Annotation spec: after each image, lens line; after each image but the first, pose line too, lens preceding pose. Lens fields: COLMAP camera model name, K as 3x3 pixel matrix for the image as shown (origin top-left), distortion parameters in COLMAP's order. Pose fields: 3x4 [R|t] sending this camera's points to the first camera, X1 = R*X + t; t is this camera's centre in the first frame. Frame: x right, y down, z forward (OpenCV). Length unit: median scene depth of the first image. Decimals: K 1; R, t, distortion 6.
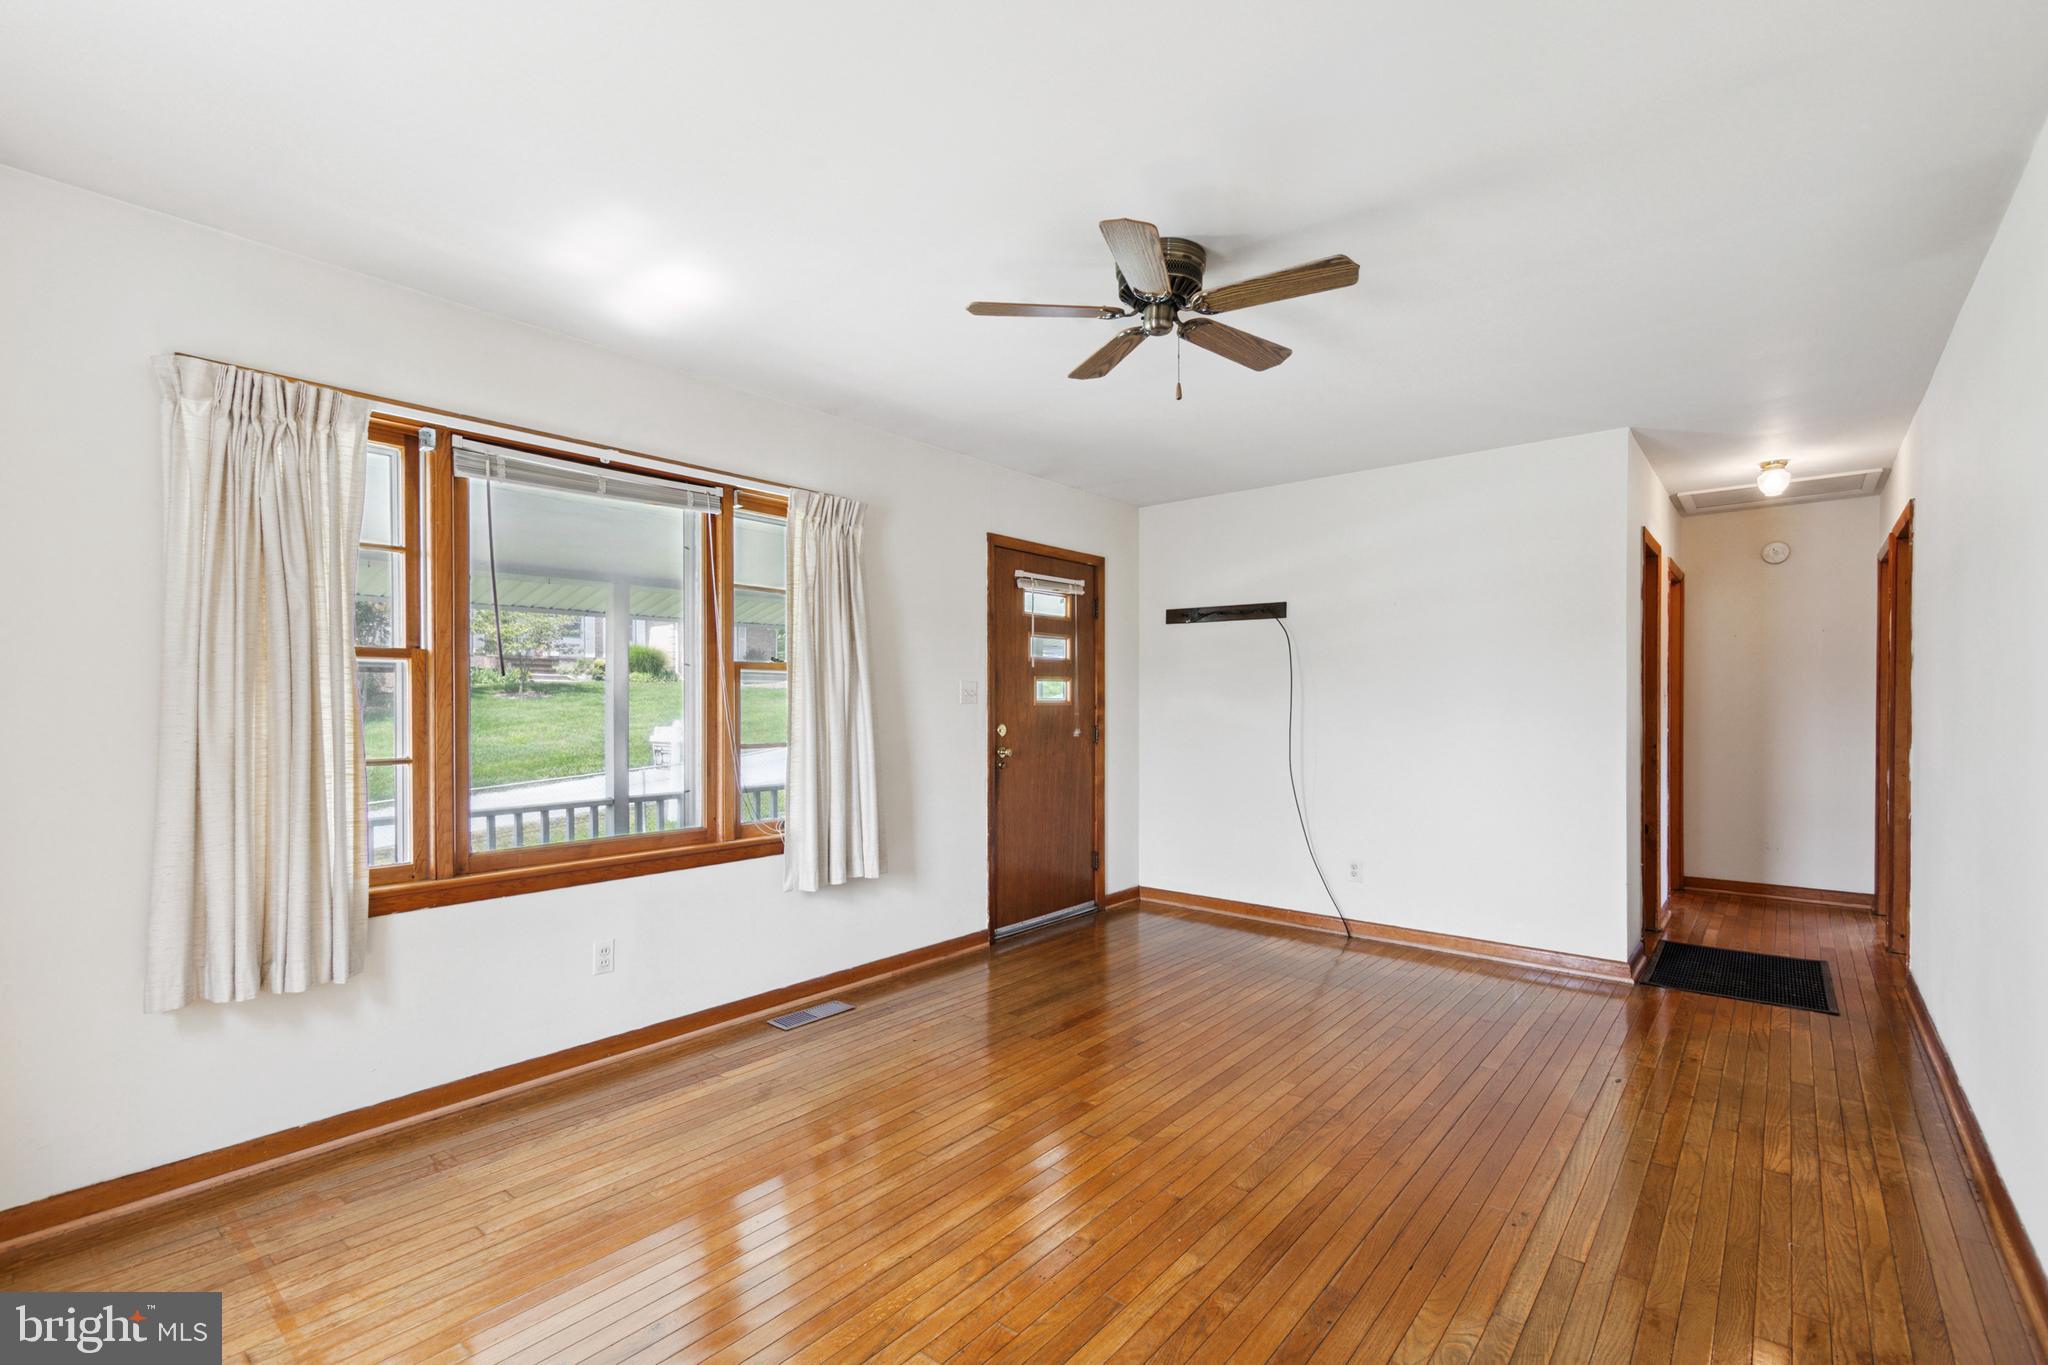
lens RADIAL K [[913.3, 0, 1017.1], [0, 913.3, 706.8], [0, 0, 1]] dist [0.002134, -0.000166]
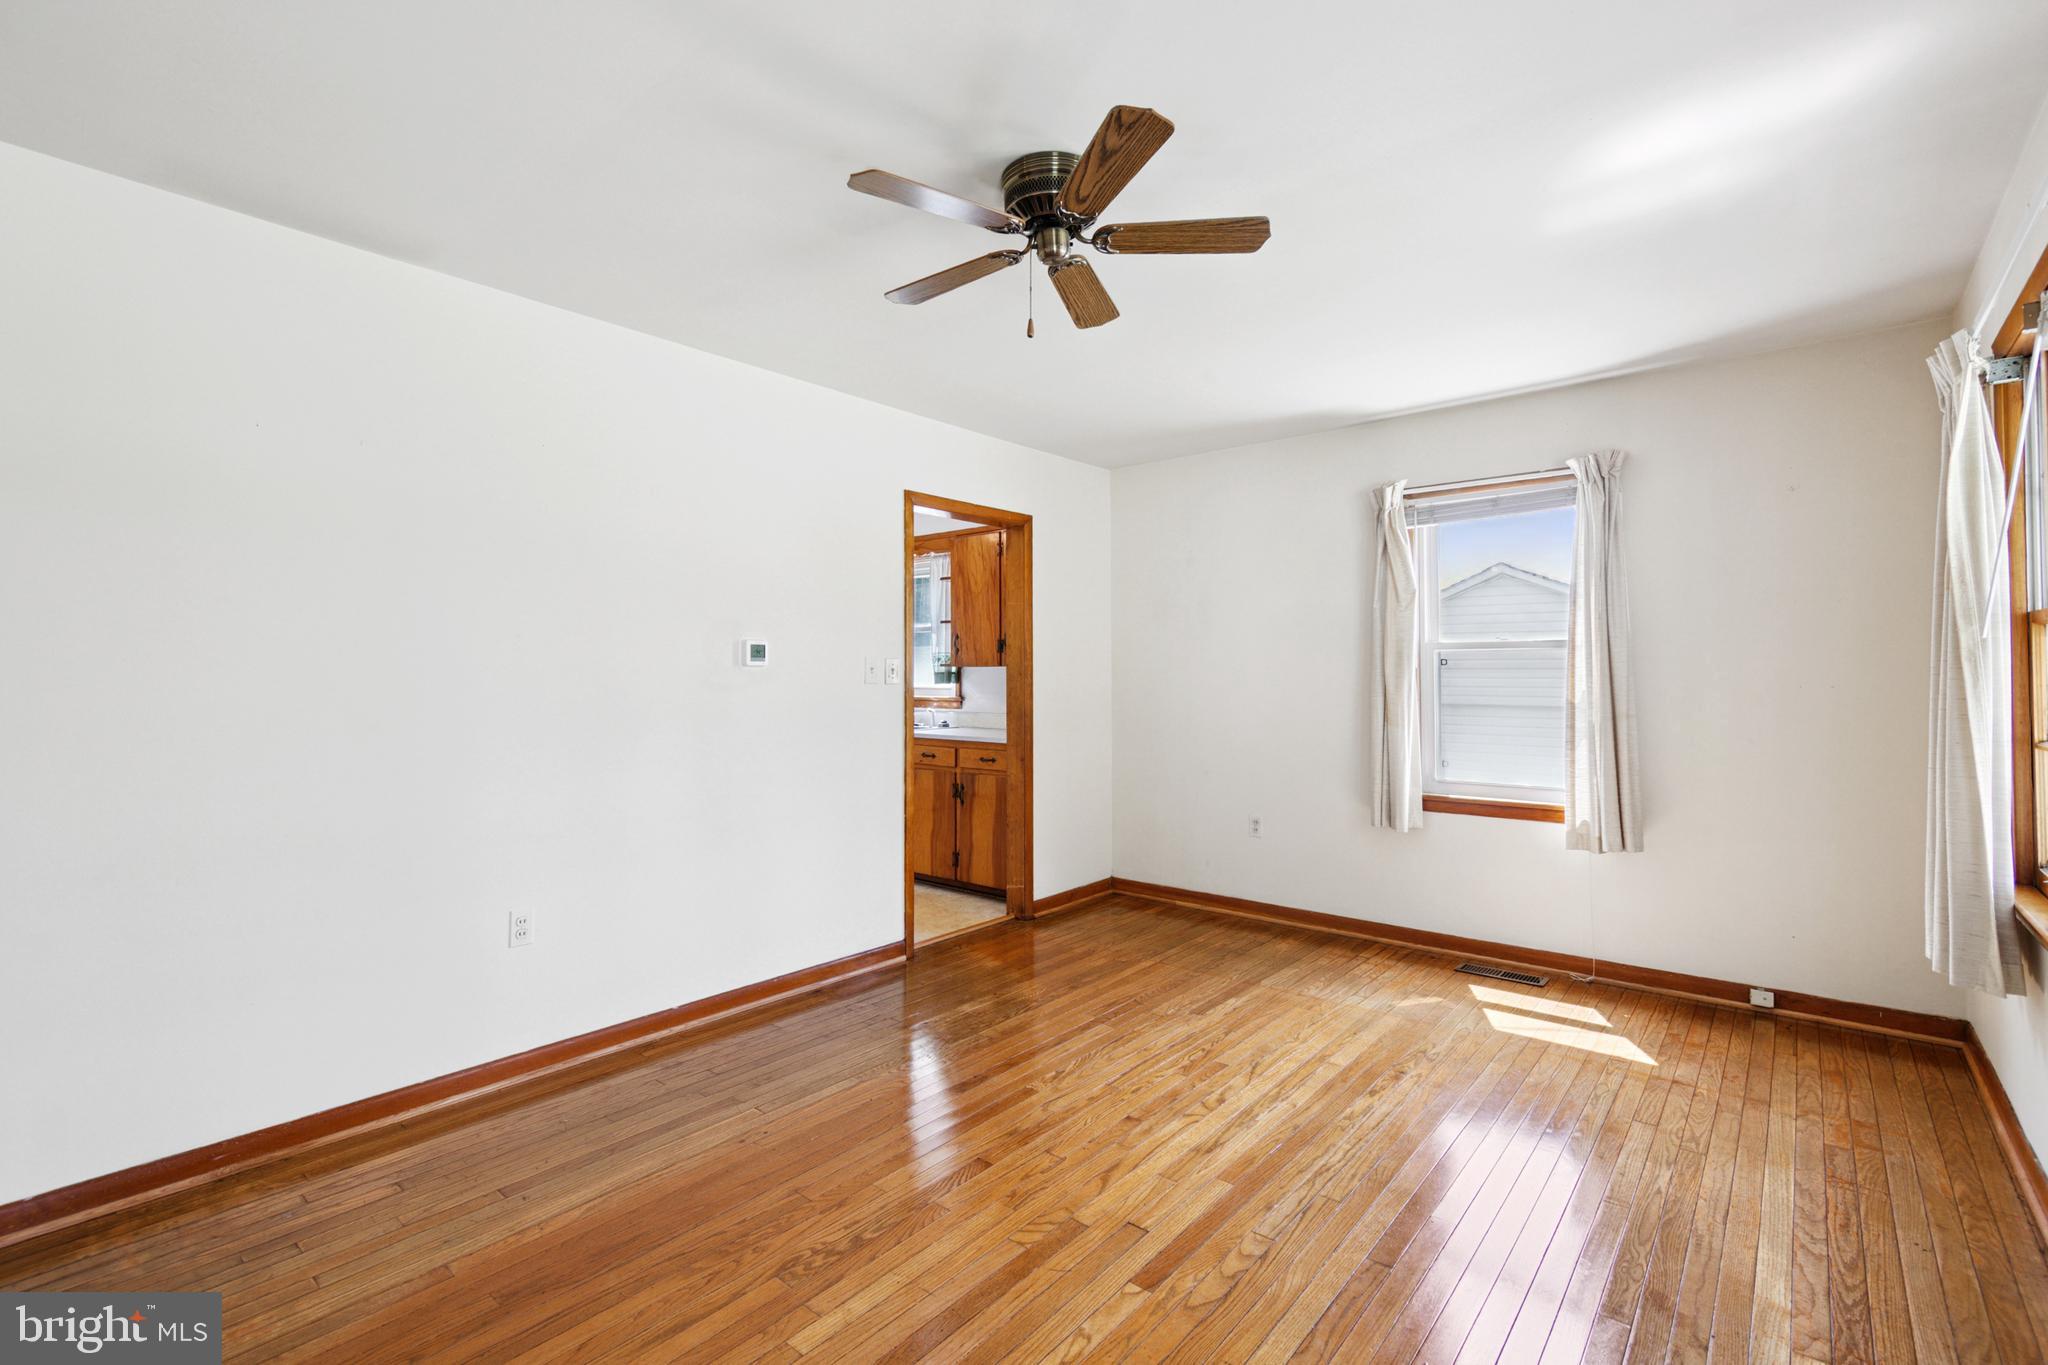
lens RADIAL K [[910.3, 0, 1023.0], [0, 910.3, 665.4], [0, 0, 1]] dist [0.006391, -0.000347]
pose [[-0.999928, 0.003512, 0.011434, 0.162519], [0.003410, 0.999955, -0.008891, -0.012090], [-0.011465, -0.008851, -0.999895, 1.730557]]
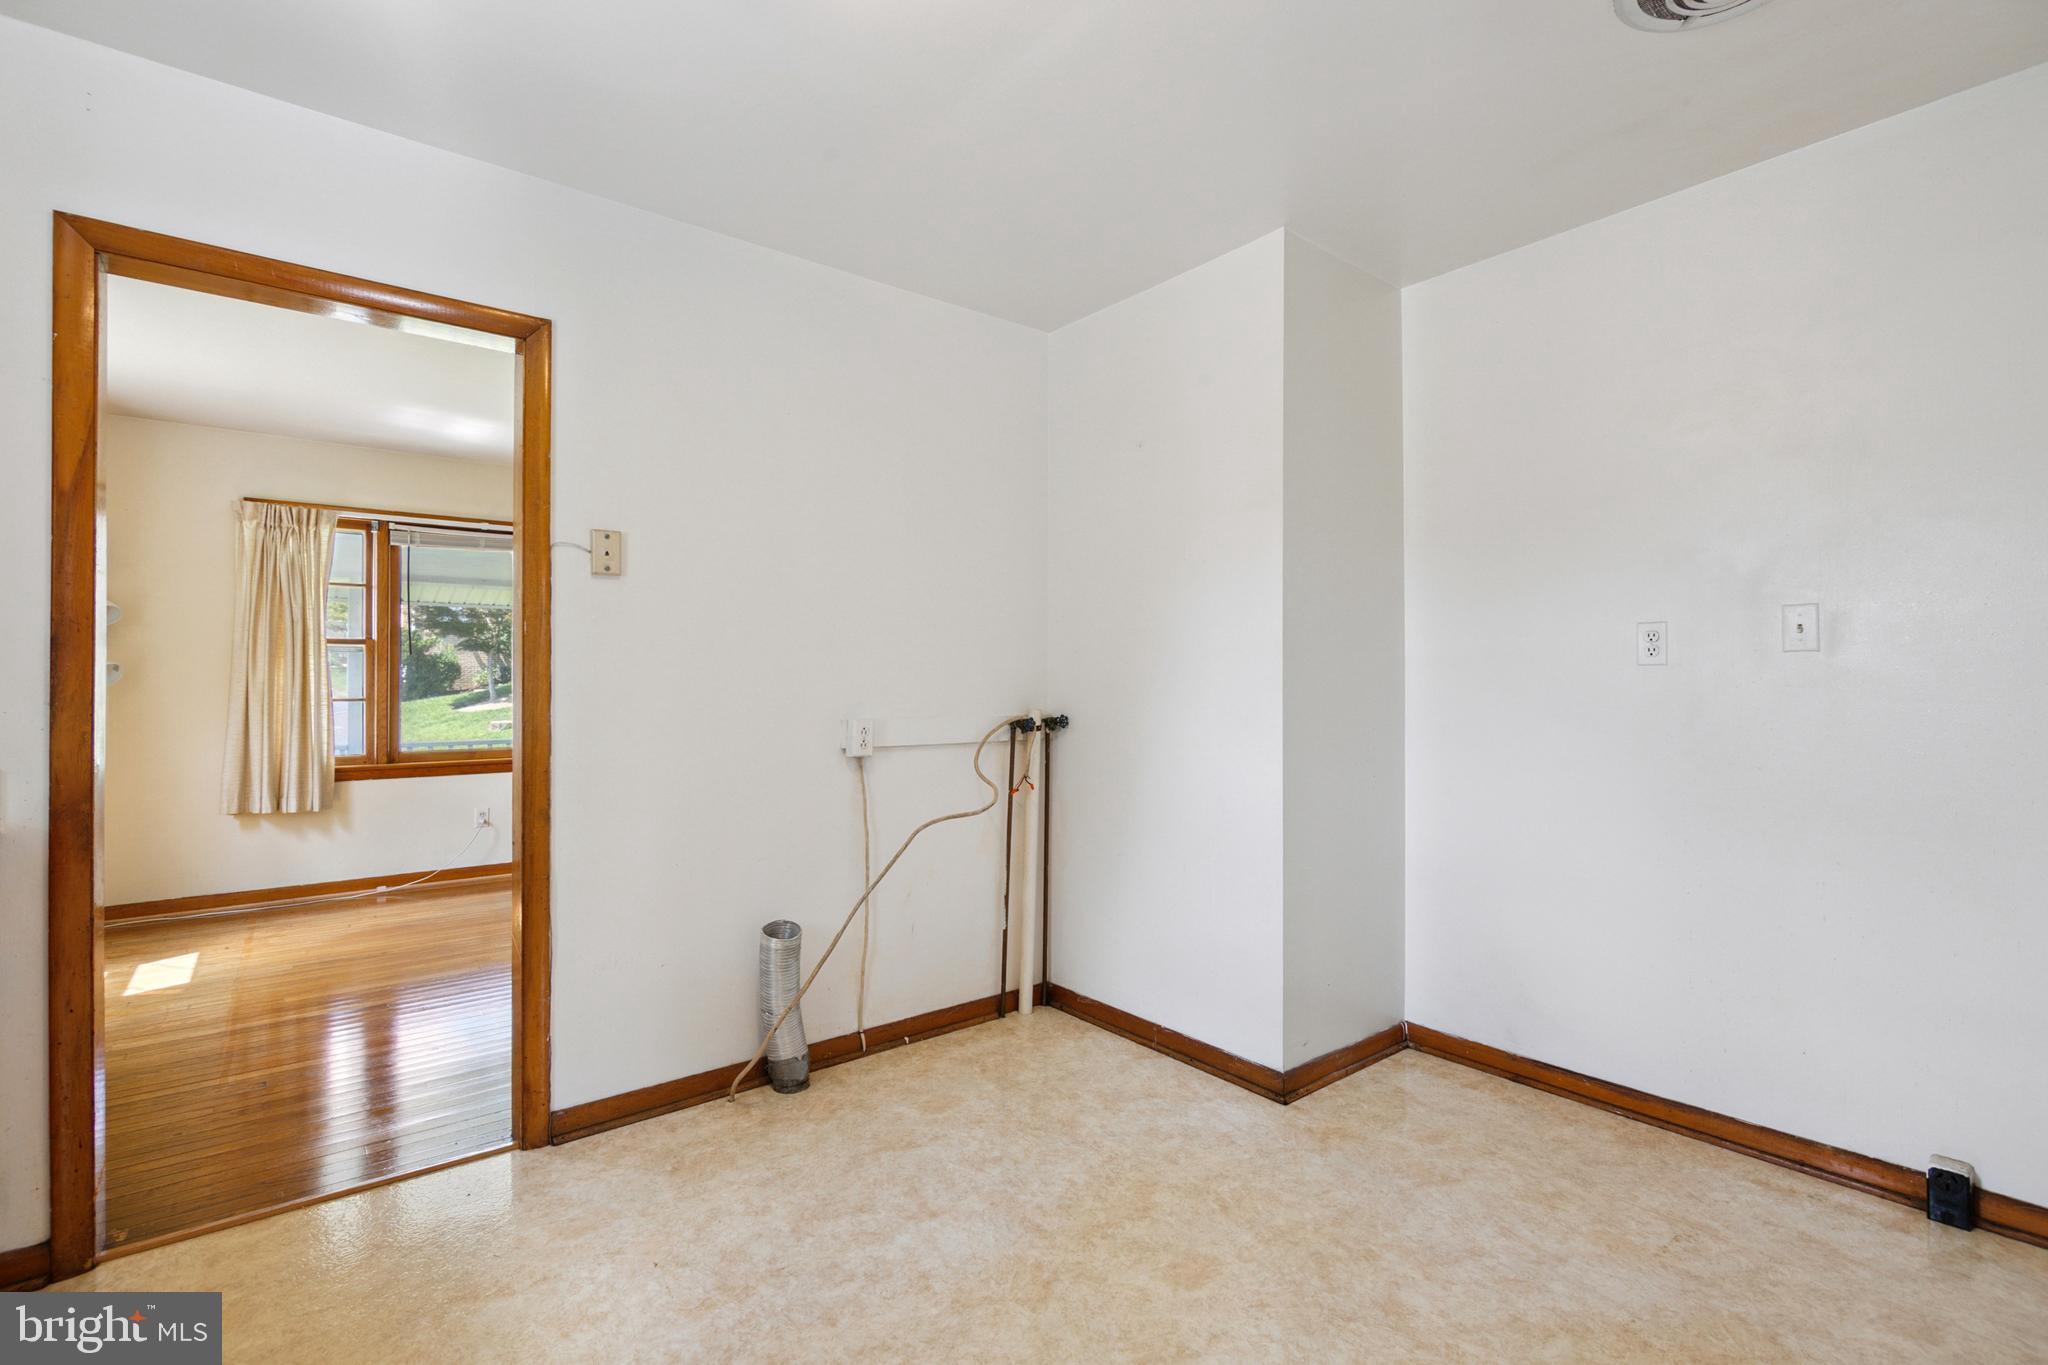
lens RADIAL K [[931.1, 0, 1028.4], [0, 931.1, 670.8], [0, 0, 1]] dist [-0.002905, -0.000747]
pose [[0.980998, -0.005771, -0.193931, 1.016831], [0.002631, 0.999861, -0.016444, 0.034829], [0.193999, 0.015621, 0.980877, -0.585699]]
